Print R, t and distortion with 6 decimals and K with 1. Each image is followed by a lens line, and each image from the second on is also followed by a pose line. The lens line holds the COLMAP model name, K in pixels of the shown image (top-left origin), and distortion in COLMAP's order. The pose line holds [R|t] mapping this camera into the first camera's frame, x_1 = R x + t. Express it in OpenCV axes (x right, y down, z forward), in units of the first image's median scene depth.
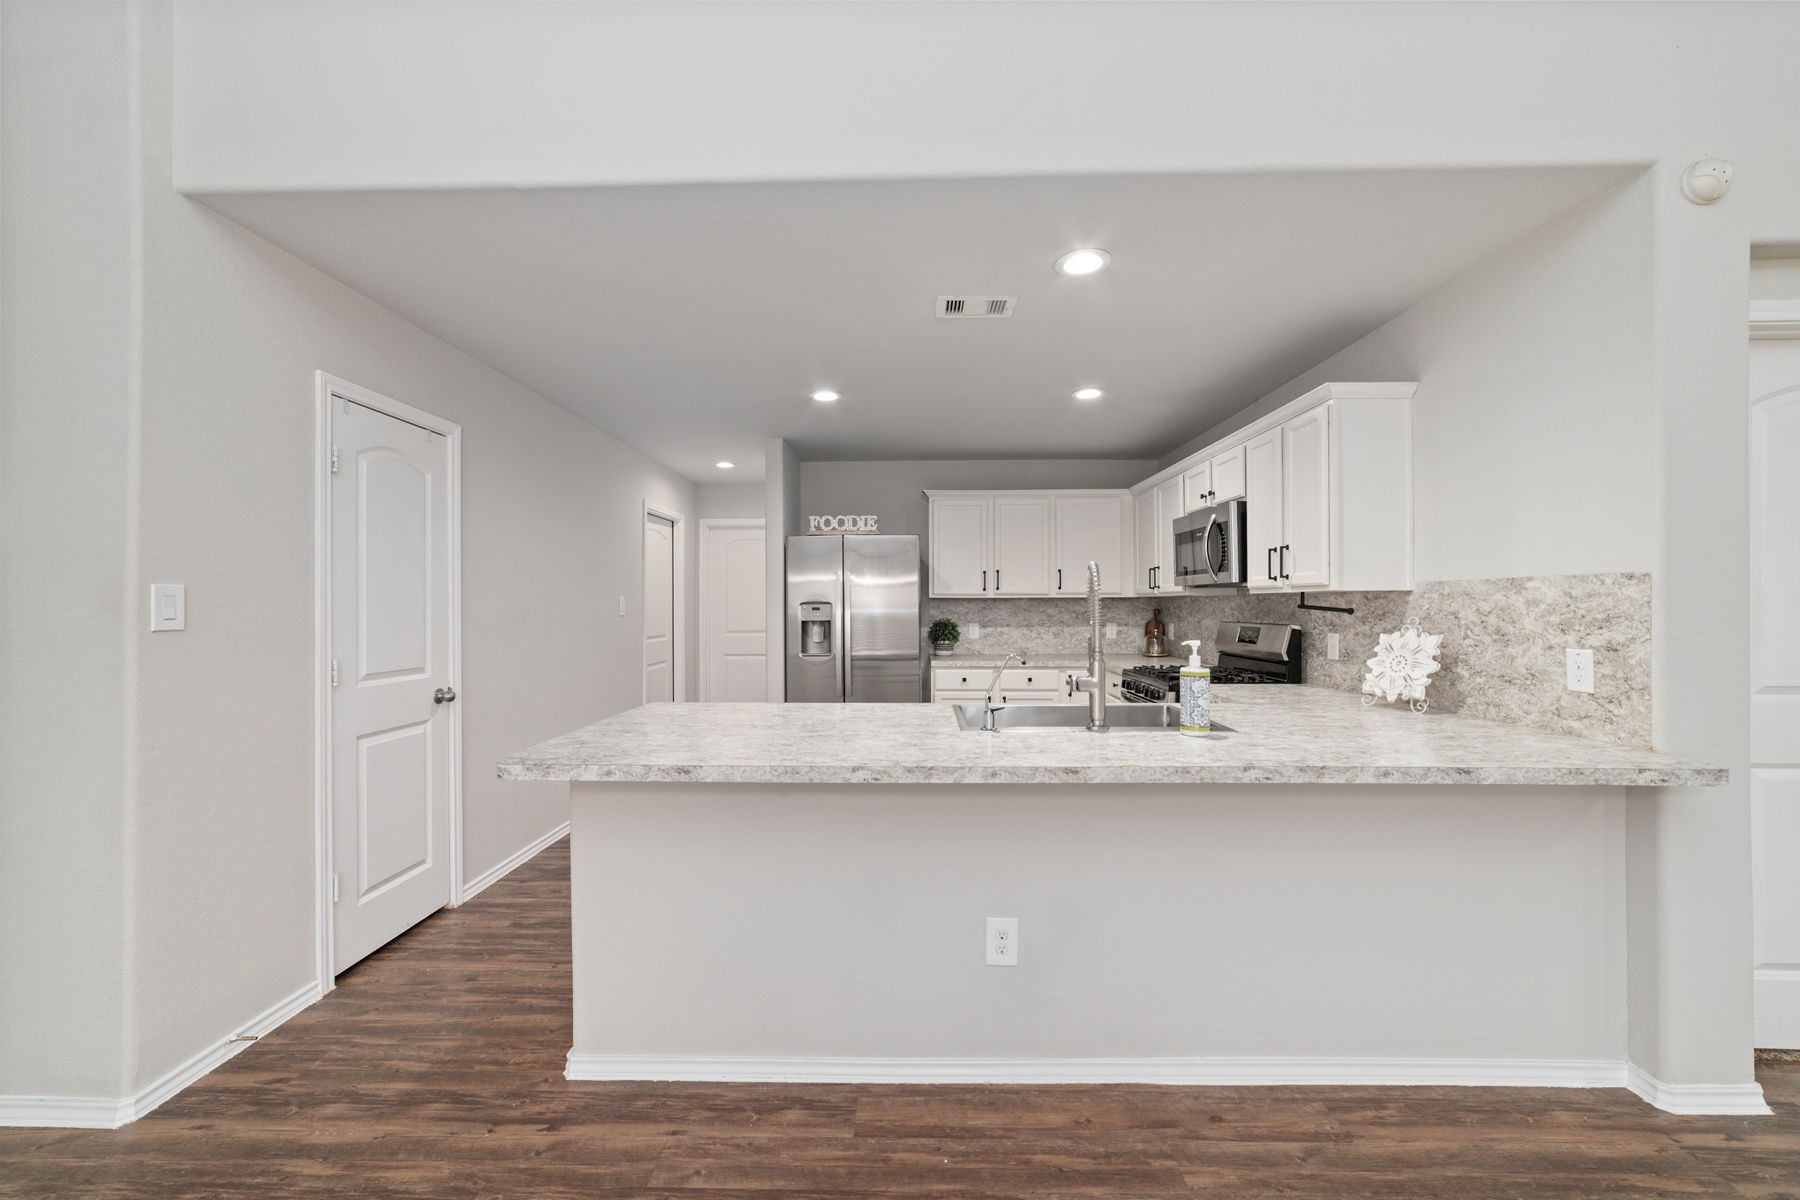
lens RADIAL K [[696.7, 0, 906.2], [0, 696.7, 607.0], [0, 0, 1]] dist [-0.015896, 0.002857]
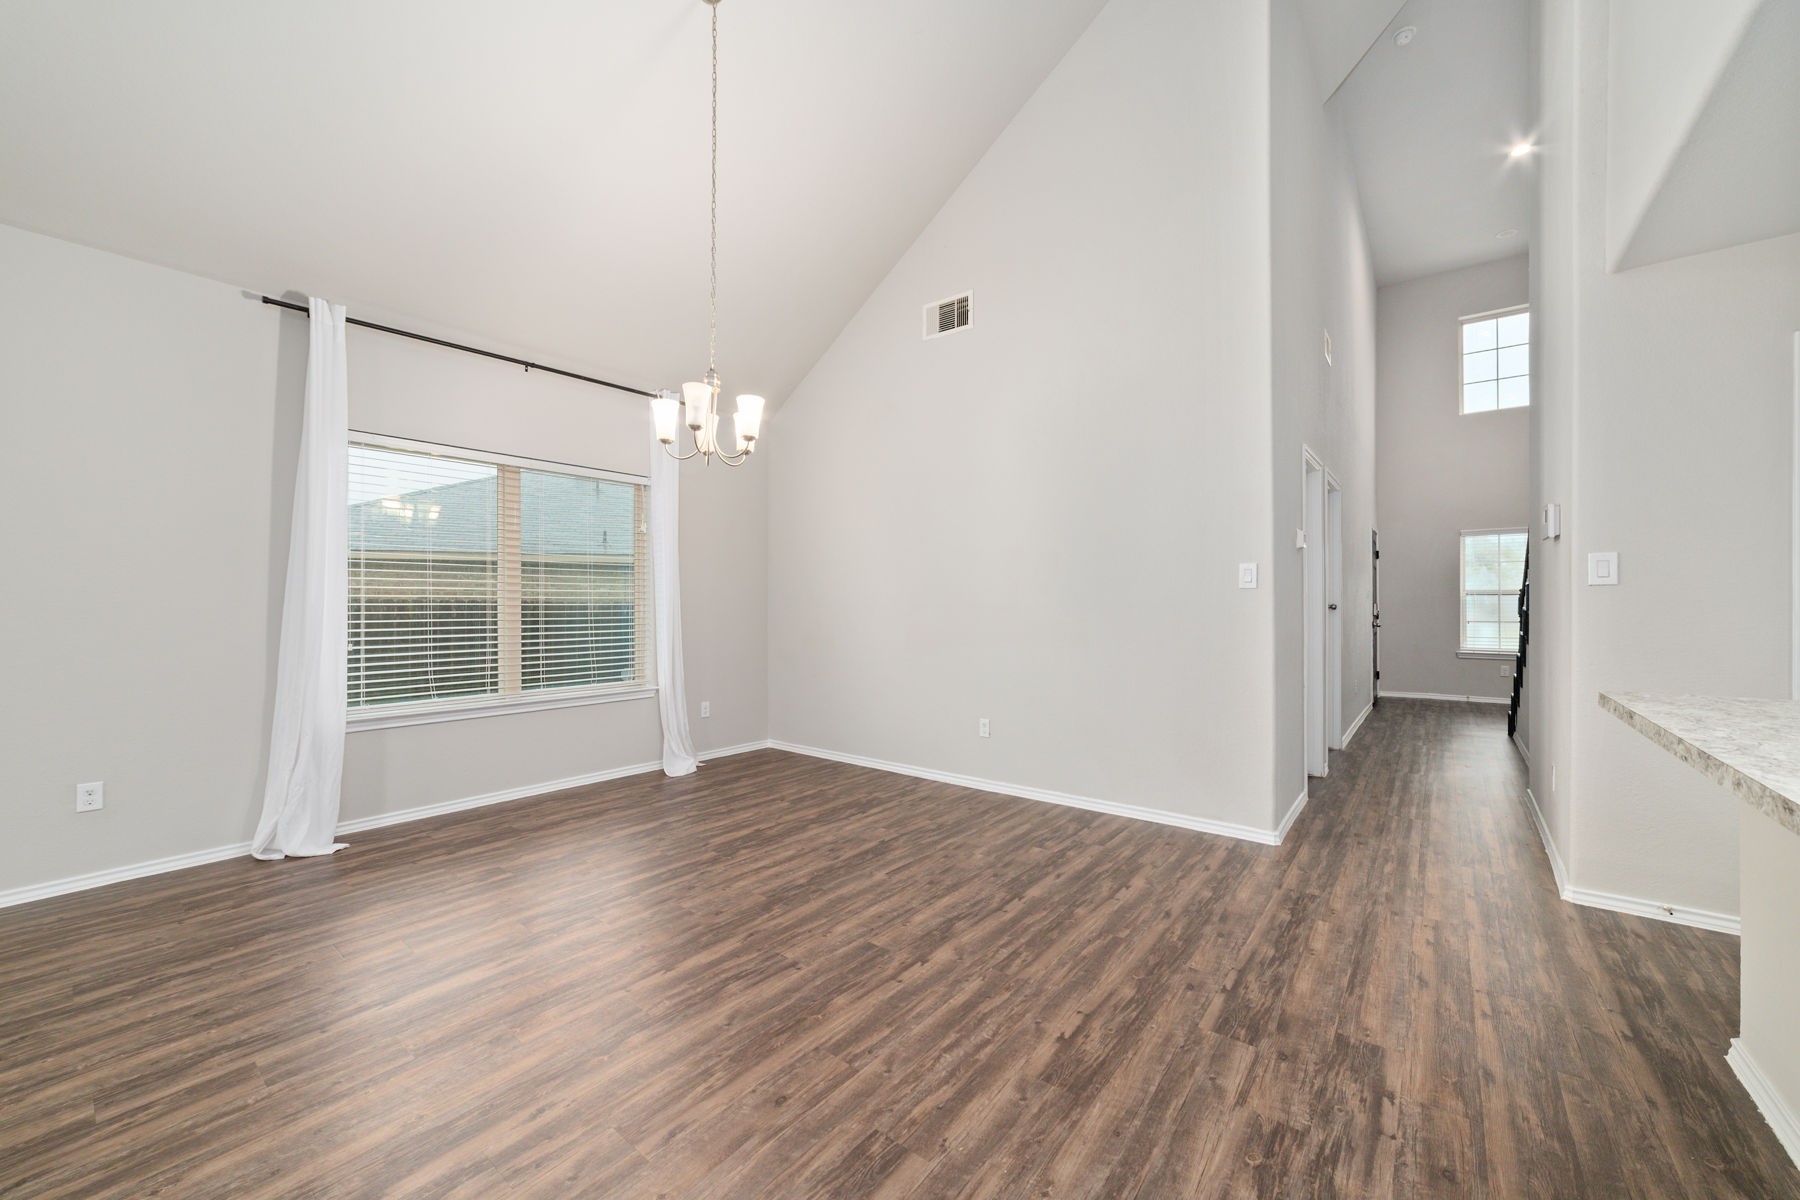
lens RADIAL K [[696.7, 0, 922.7], [0, 696.7, 581.4], [0, 0, 1]] dist [-0.015896, 0.002857]
pose [[-0.581588, -0.024707, -0.813108, 0.764528], [-0.000161, 0.999542, -0.030257, 0.058061], [0.813484, -0.017466, -0.581326, 0.557084]]
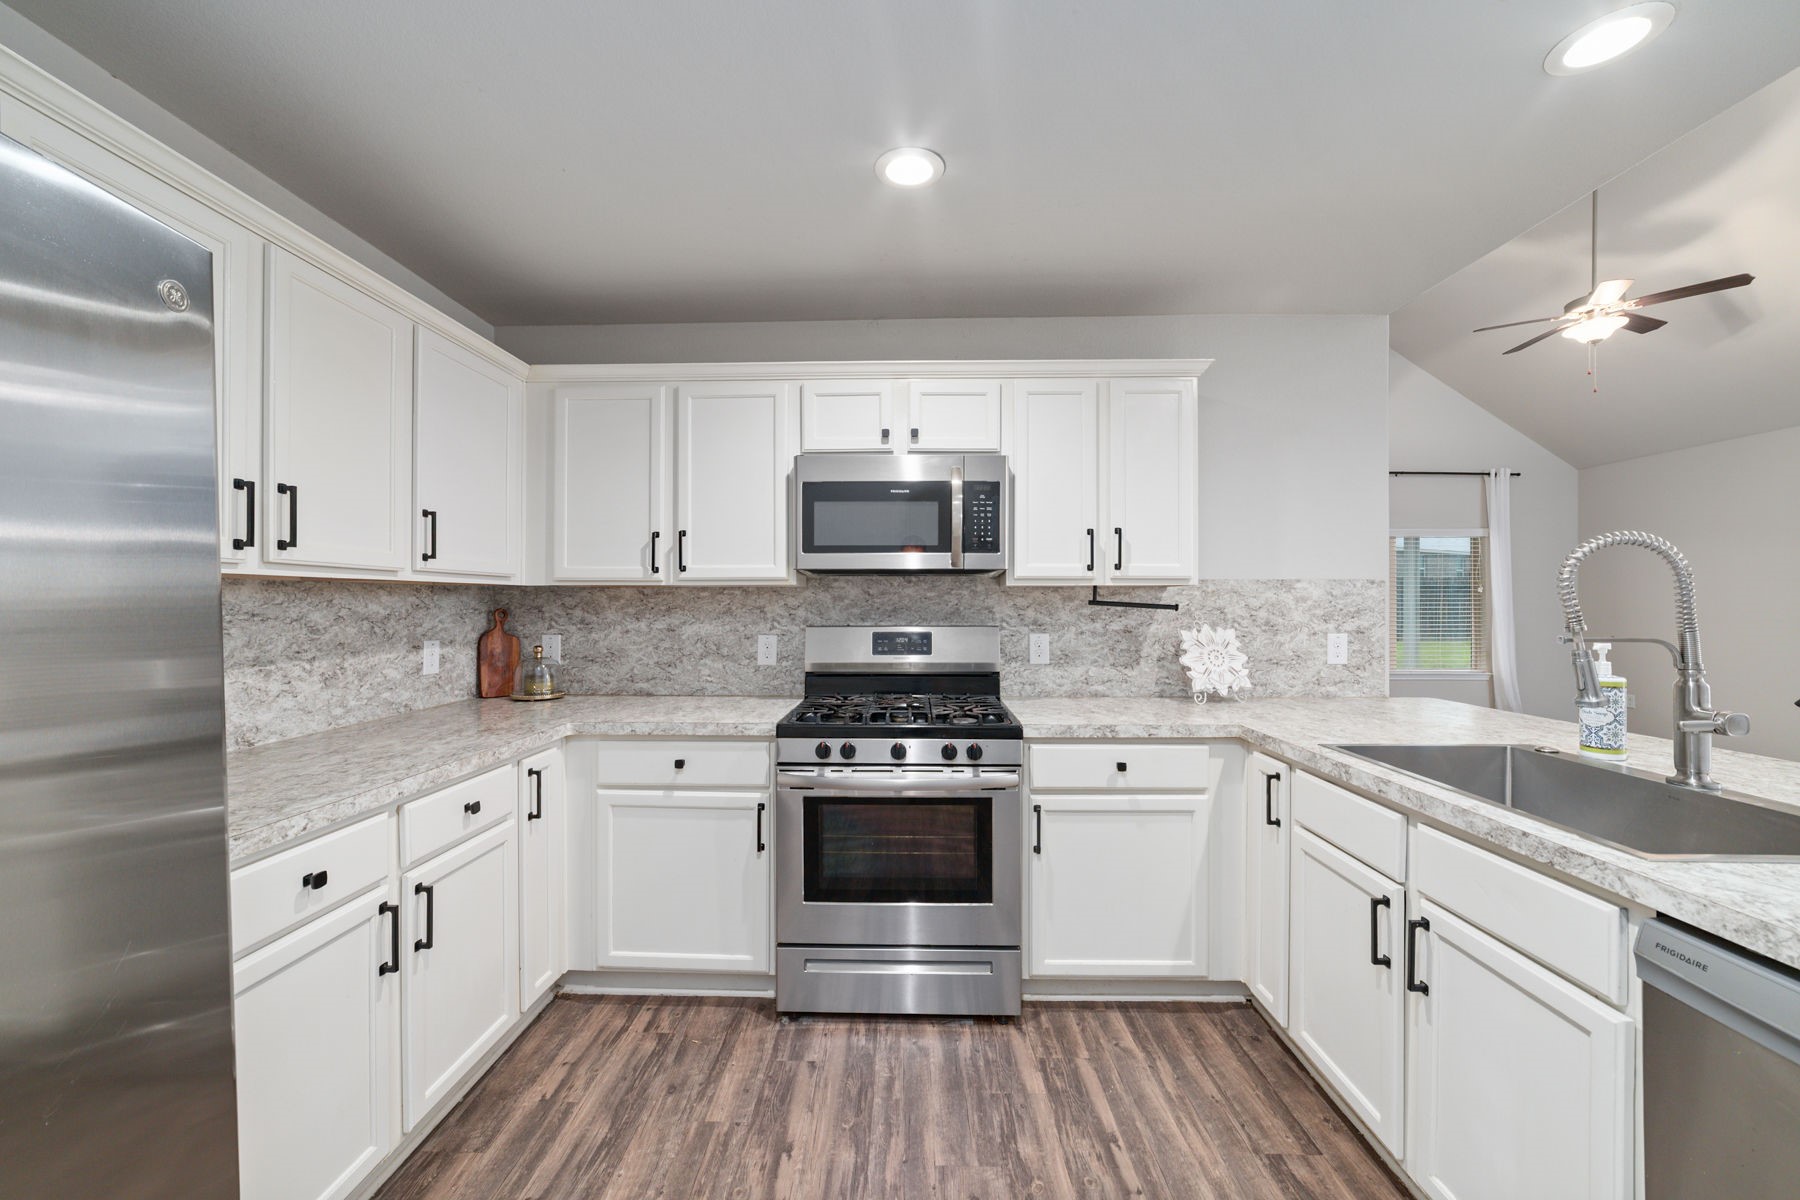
lens RADIAL K [[696.7, 0, 904.7], [0, 696.7, 613.1], [0, 0, 1]] dist [-0.015896, 0.002857]
pose [[0.008530, -0.012381, 0.999887, -0.360994], [0.002316, 0.999921, 0.012361, 0.001143], [-0.999961, 0.002210, 0.008558, 1.620776]]
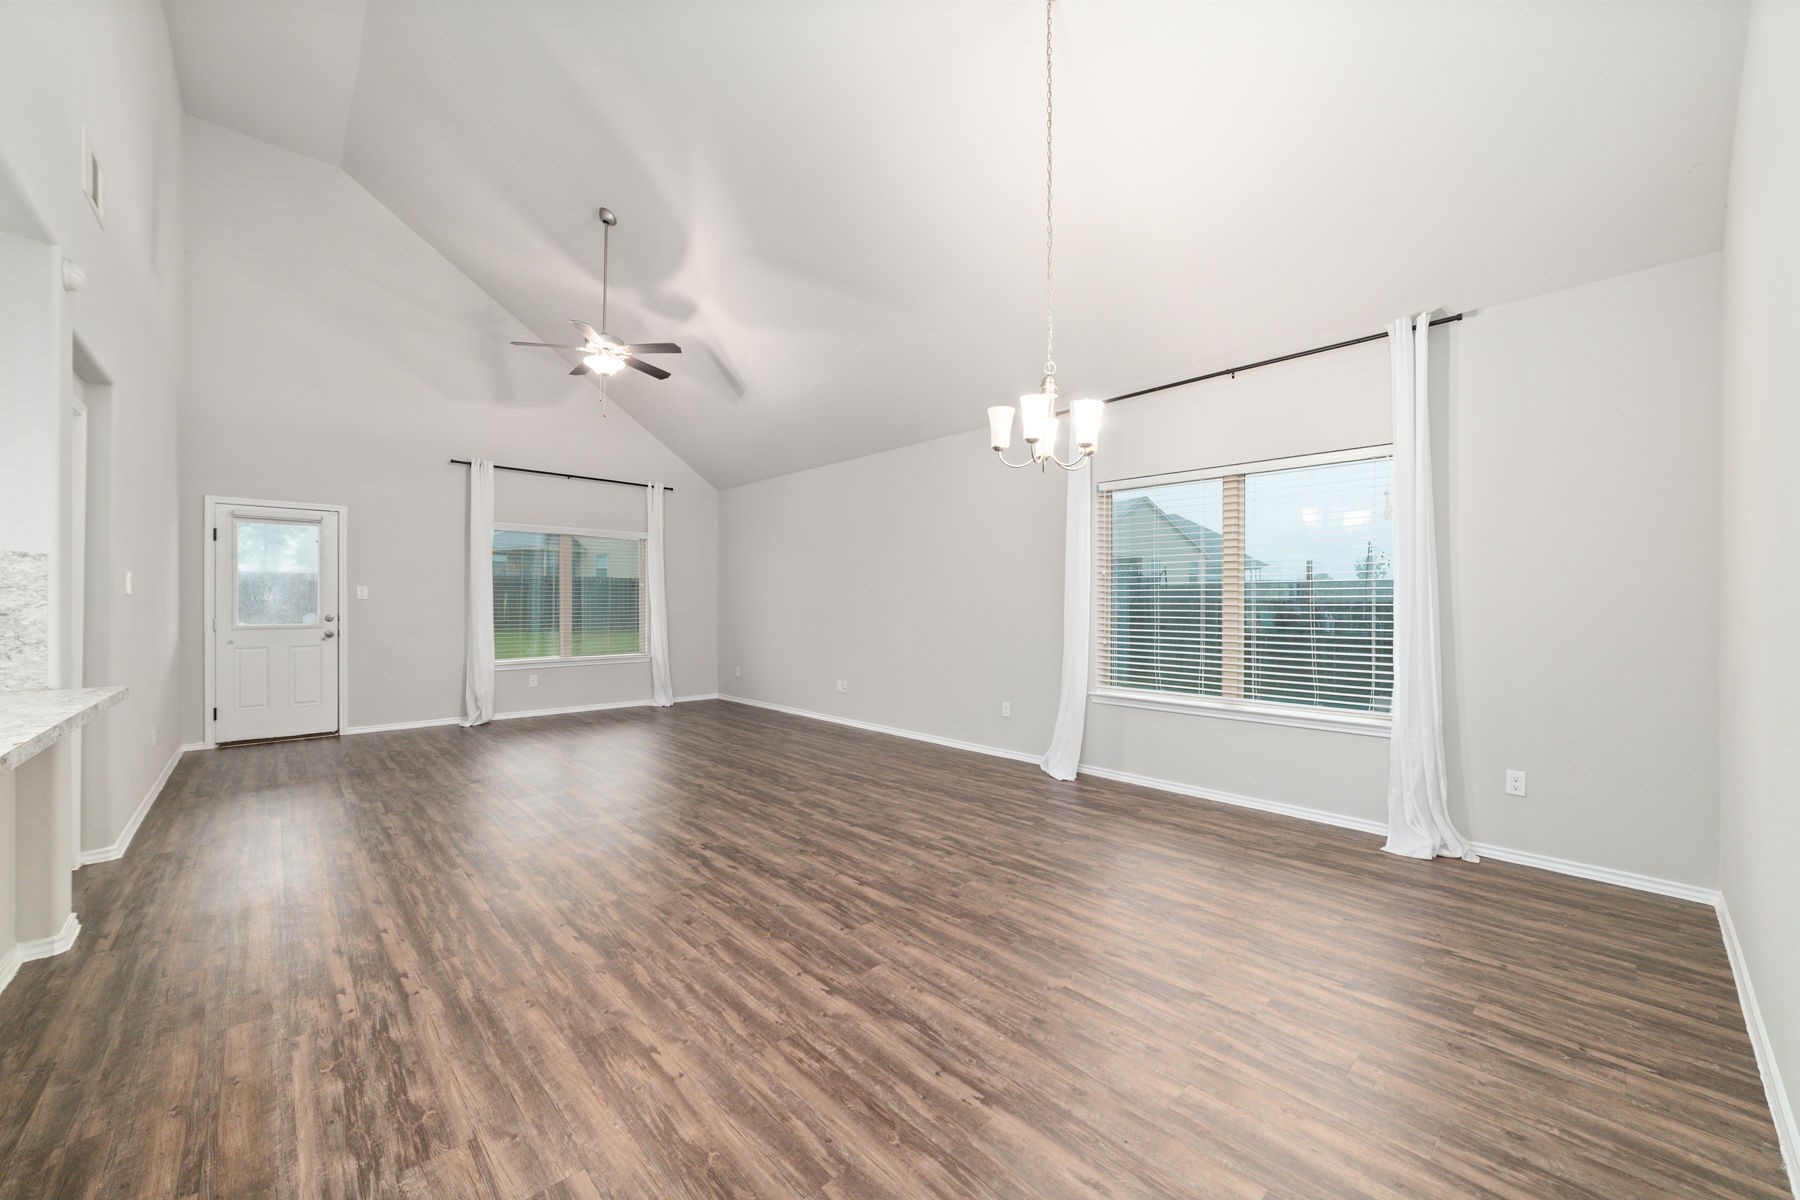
lens RADIAL K [[696.7, 0, 889.2], [0, 696.7, 595.0], [0, 0, 1]] dist [-0.015896, 0.002857]
pose [[-0.686725, 0.007829, 0.726876, -0.769635], [-0.000367, 0.999938, -0.011117, 0.034202], [-0.726918, -0.007902, -0.686679, 0.574700]]
